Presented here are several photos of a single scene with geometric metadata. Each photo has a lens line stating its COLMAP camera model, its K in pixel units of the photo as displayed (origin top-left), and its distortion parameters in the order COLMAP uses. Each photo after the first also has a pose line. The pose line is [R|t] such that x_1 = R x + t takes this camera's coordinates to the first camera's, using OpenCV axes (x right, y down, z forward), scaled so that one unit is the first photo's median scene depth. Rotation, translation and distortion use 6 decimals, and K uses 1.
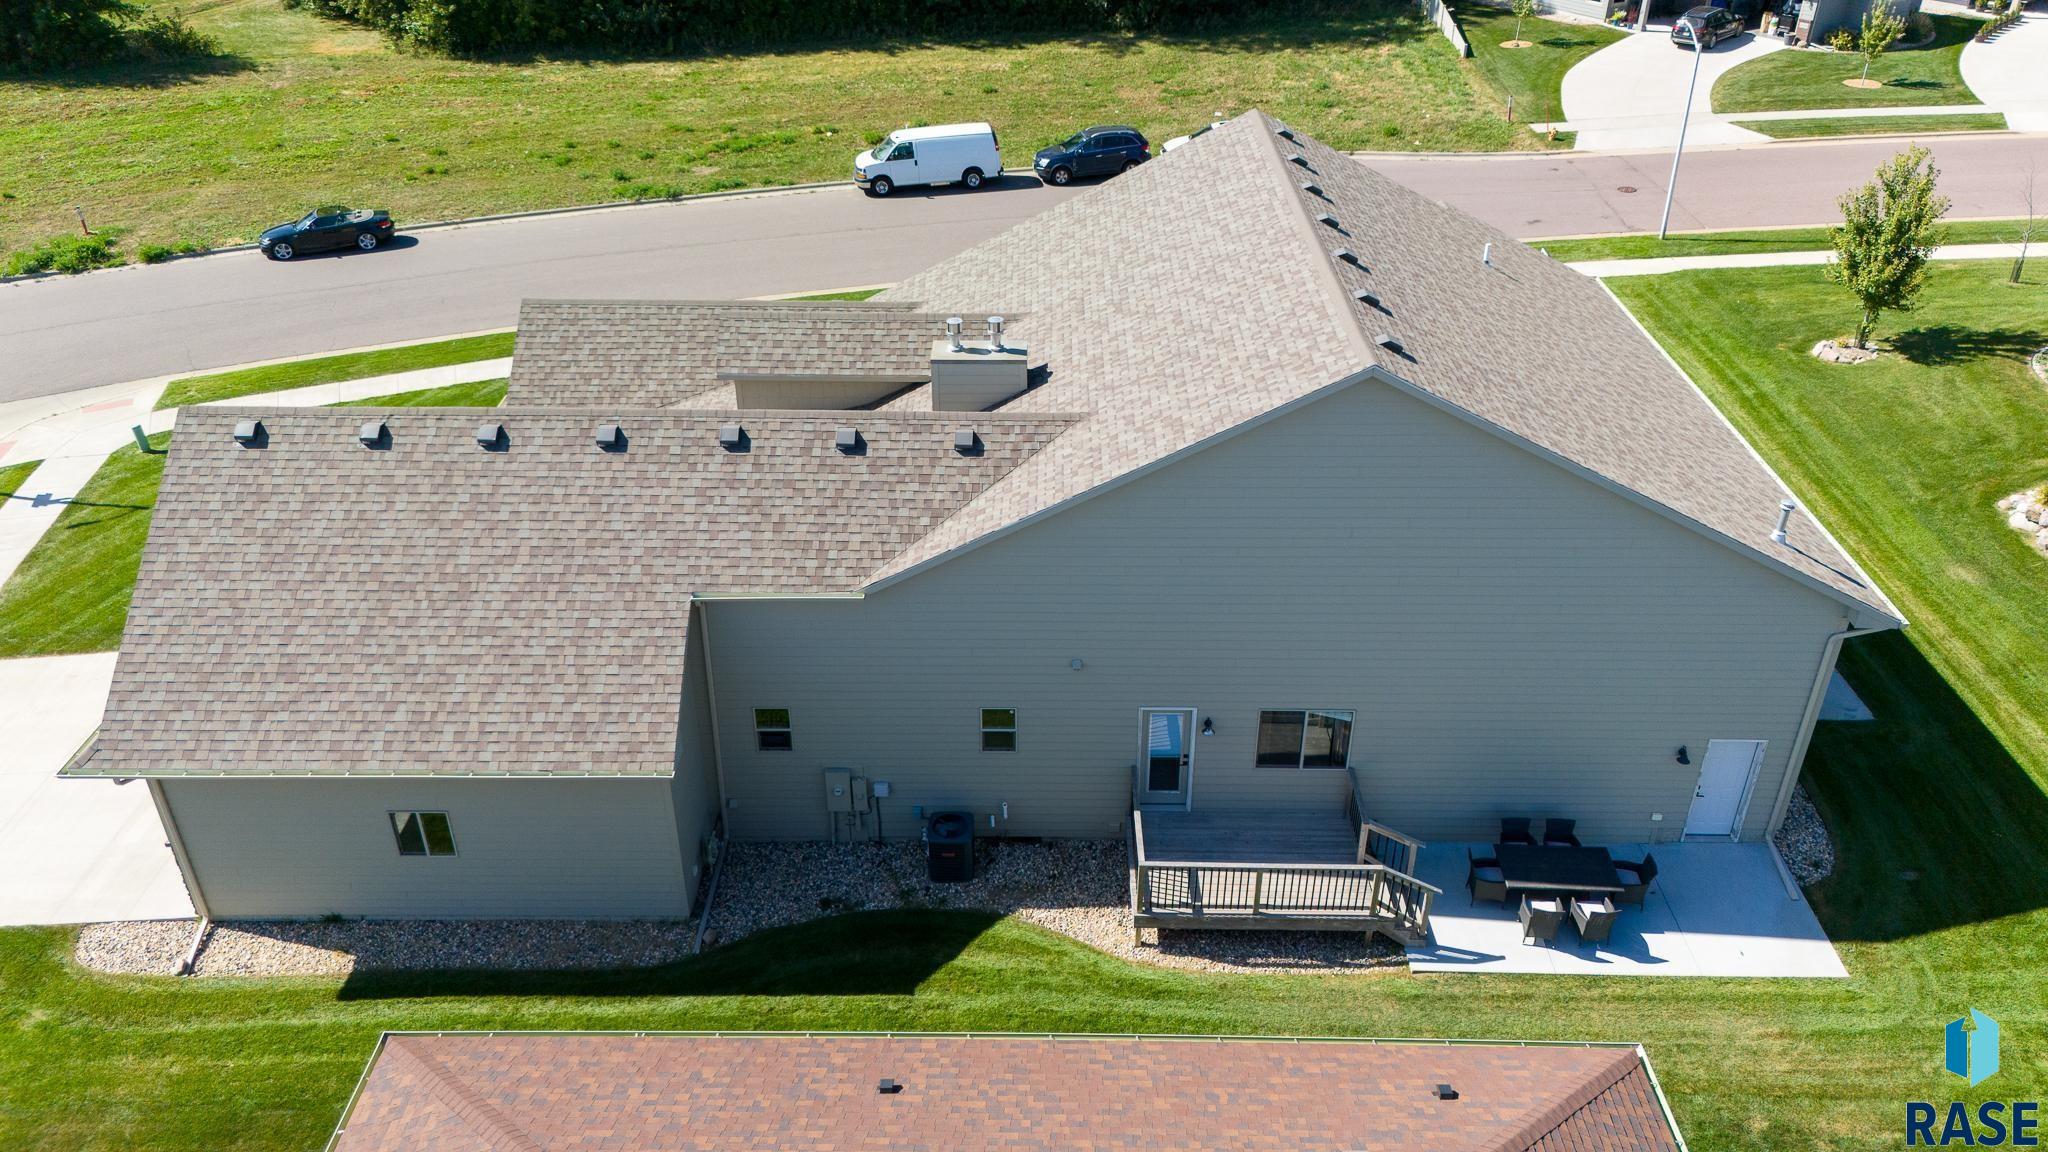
lens RADIAL K [[1502.6, 0, 1032.1], [0, 1502.6, 558.3], [0, 0, 1]] dist [0.045745, -0.028674]
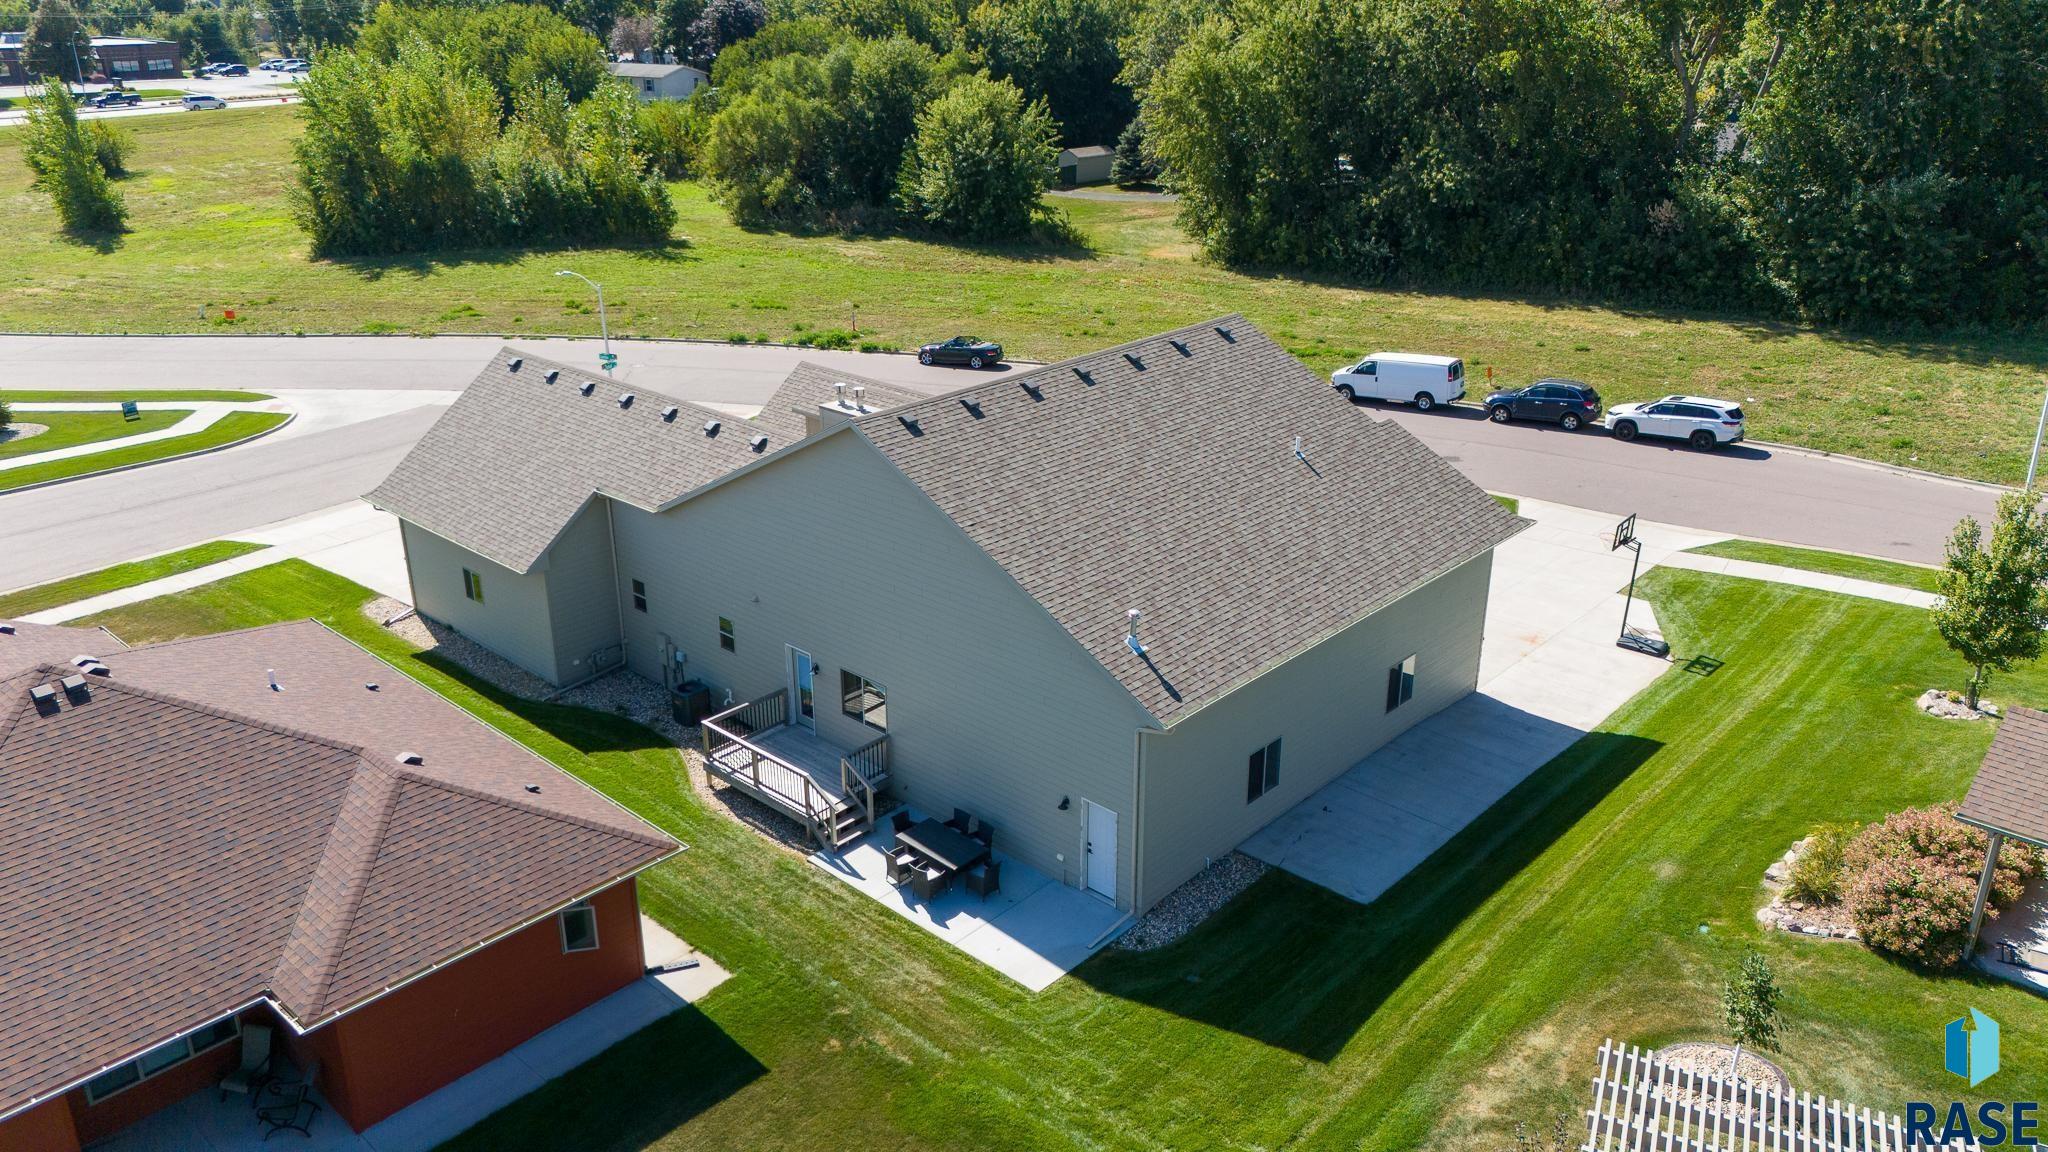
lens RADIAL K [[1502.6, 0, 1033.0], [0, 1502.6, 584.7], [0, 0, 1]] dist [0.045745, -0.028674]
pose [[0.745588, 0.252884, -0.616561, 0.968264], [-0.340245, 0.939980, -0.025913, 0.002205], [0.573002, 0.229102, 0.786880, -0.016798]]
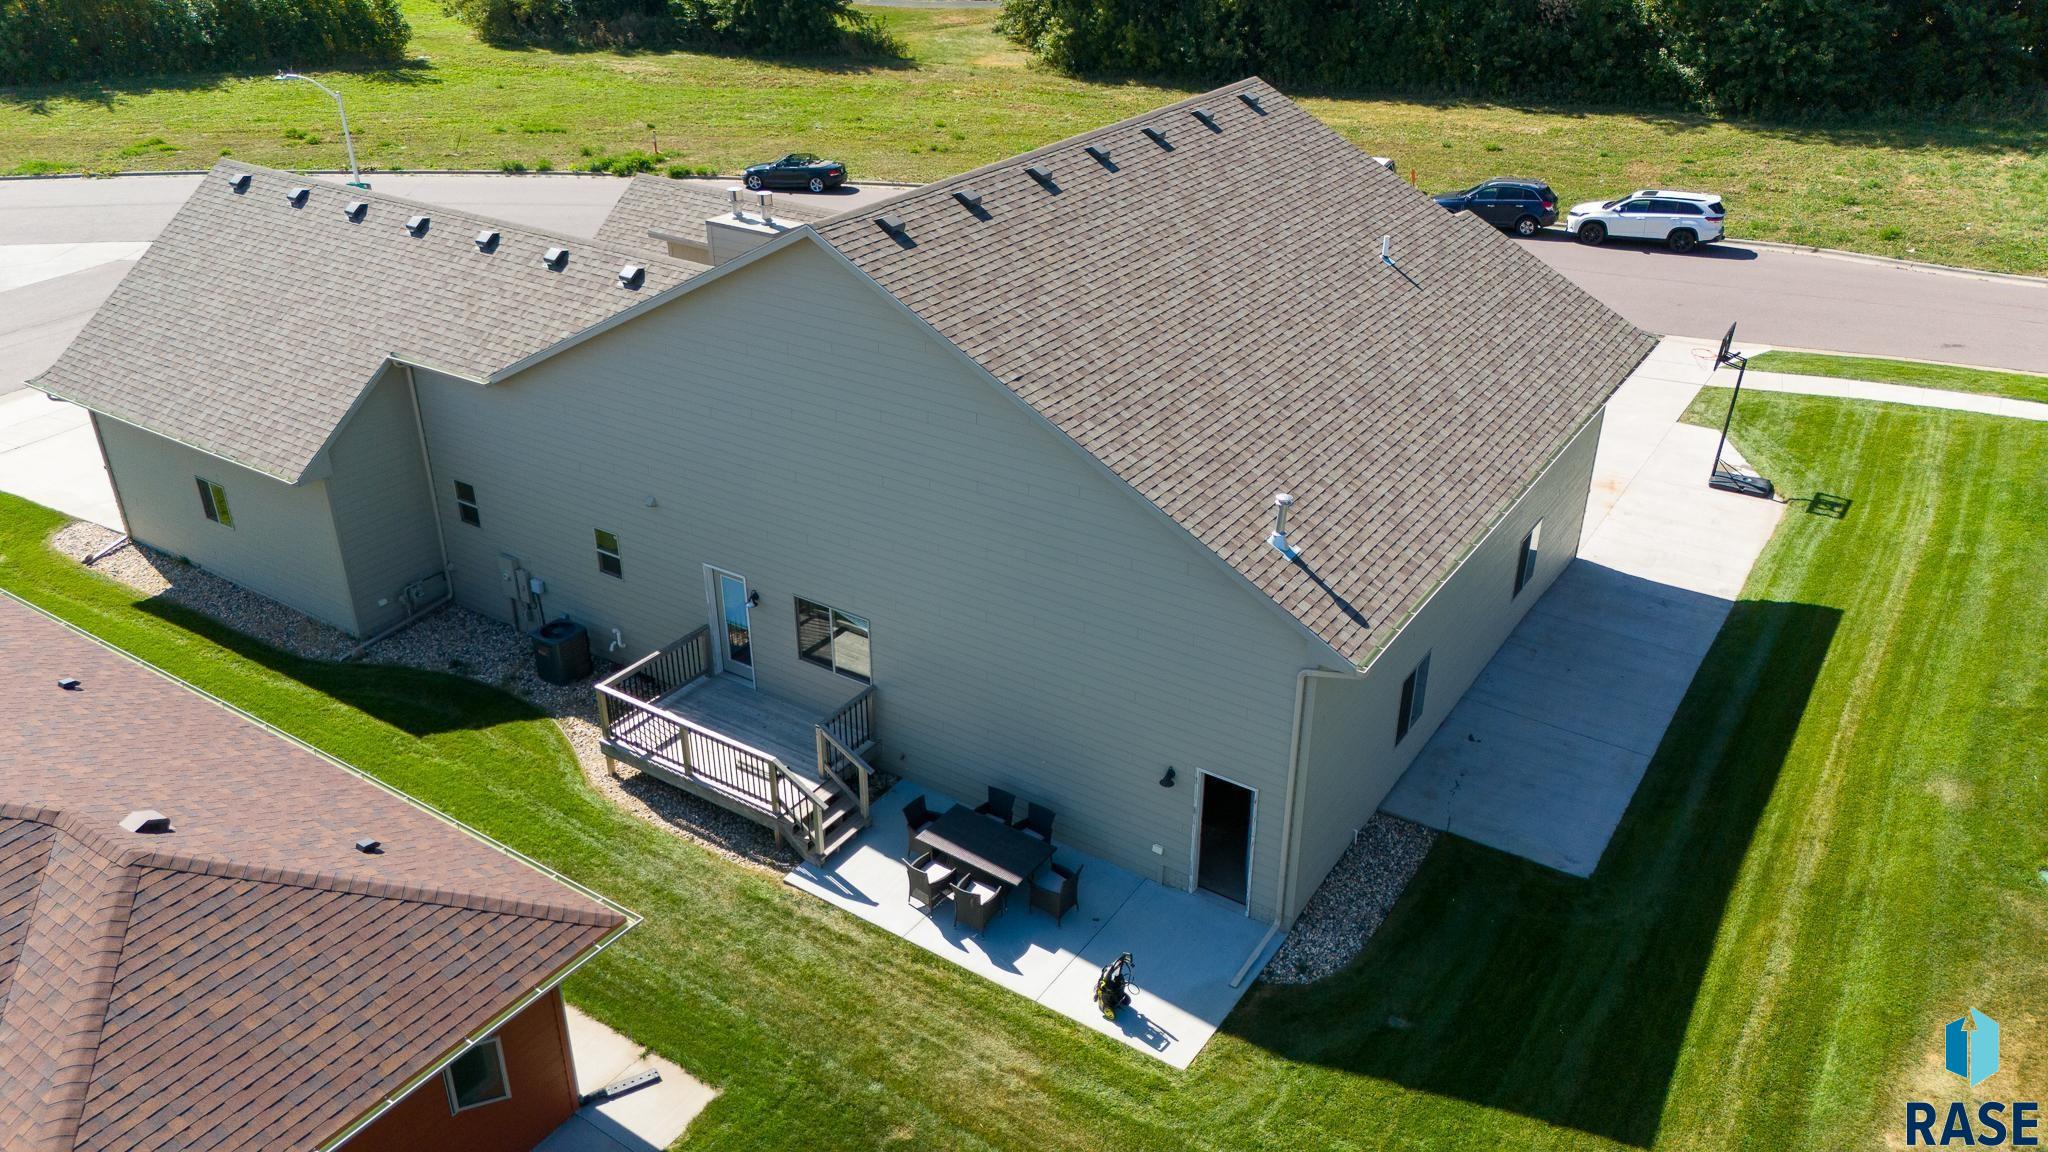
lens RADIAL K [[1502.6, 0, 1031.2], [0, 1502.6, 578.8], [0, 0, 1]] dist [0.045745, -0.028674]
pose [[0.840903, 0.254773, -0.477465, 0.640077], [-0.279342, 0.959978, 0.020268, 0.023237], [0.463520, 0.116332, 0.878417, 0.177817]]
